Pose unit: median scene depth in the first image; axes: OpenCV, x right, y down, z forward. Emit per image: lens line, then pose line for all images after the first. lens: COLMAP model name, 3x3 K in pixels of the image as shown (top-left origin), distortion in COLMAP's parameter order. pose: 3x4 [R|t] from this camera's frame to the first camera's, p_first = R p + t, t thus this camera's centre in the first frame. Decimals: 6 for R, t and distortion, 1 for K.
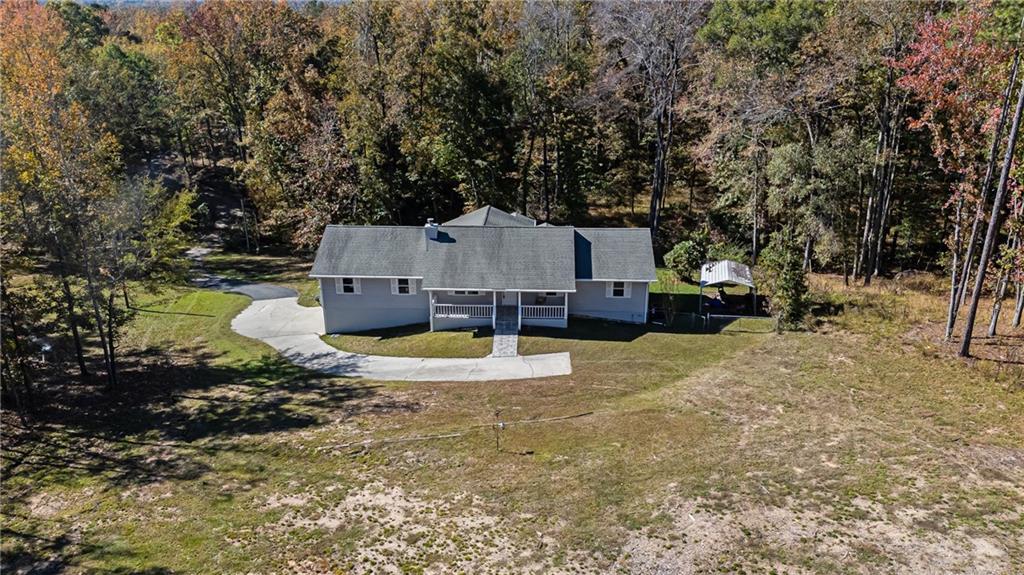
lens RADIAL K [[735.9, 0, 519.1], [0, 735.9, 286.6], [0, 0, 1]] dist [0.088454, -0.001679]
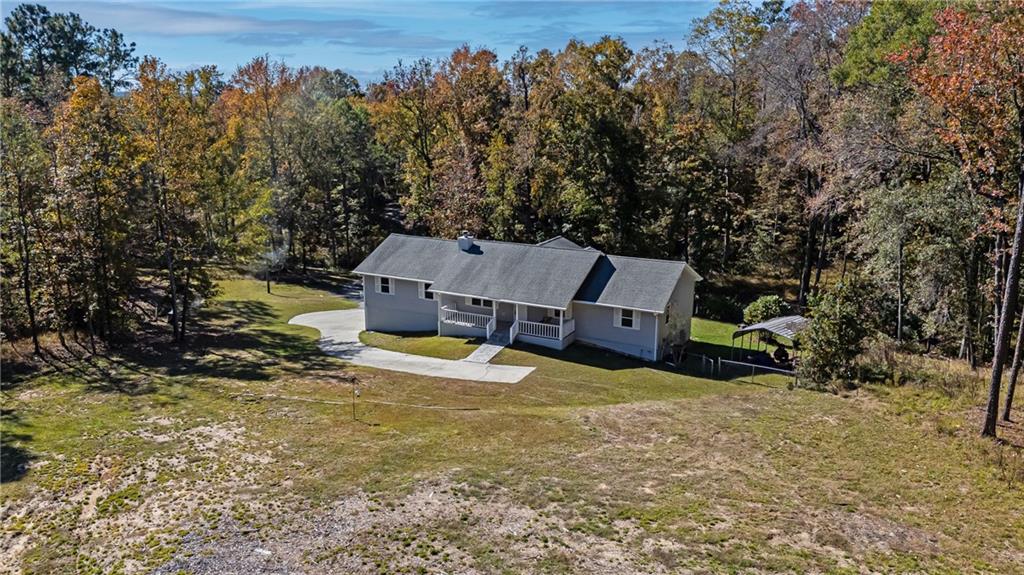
lens RADIAL K [[735.9, 0, 518.3], [0, 735.9, 287.5], [0, 0, 1]] dist [0.088454, -0.001679]
pose [[0.907008, 0.104817, -0.407861, 0.416058], [-0.158193, 0.982400, -0.099323, 0.084973], [0.390272, 0.154607, 0.907626, 0.118741]]
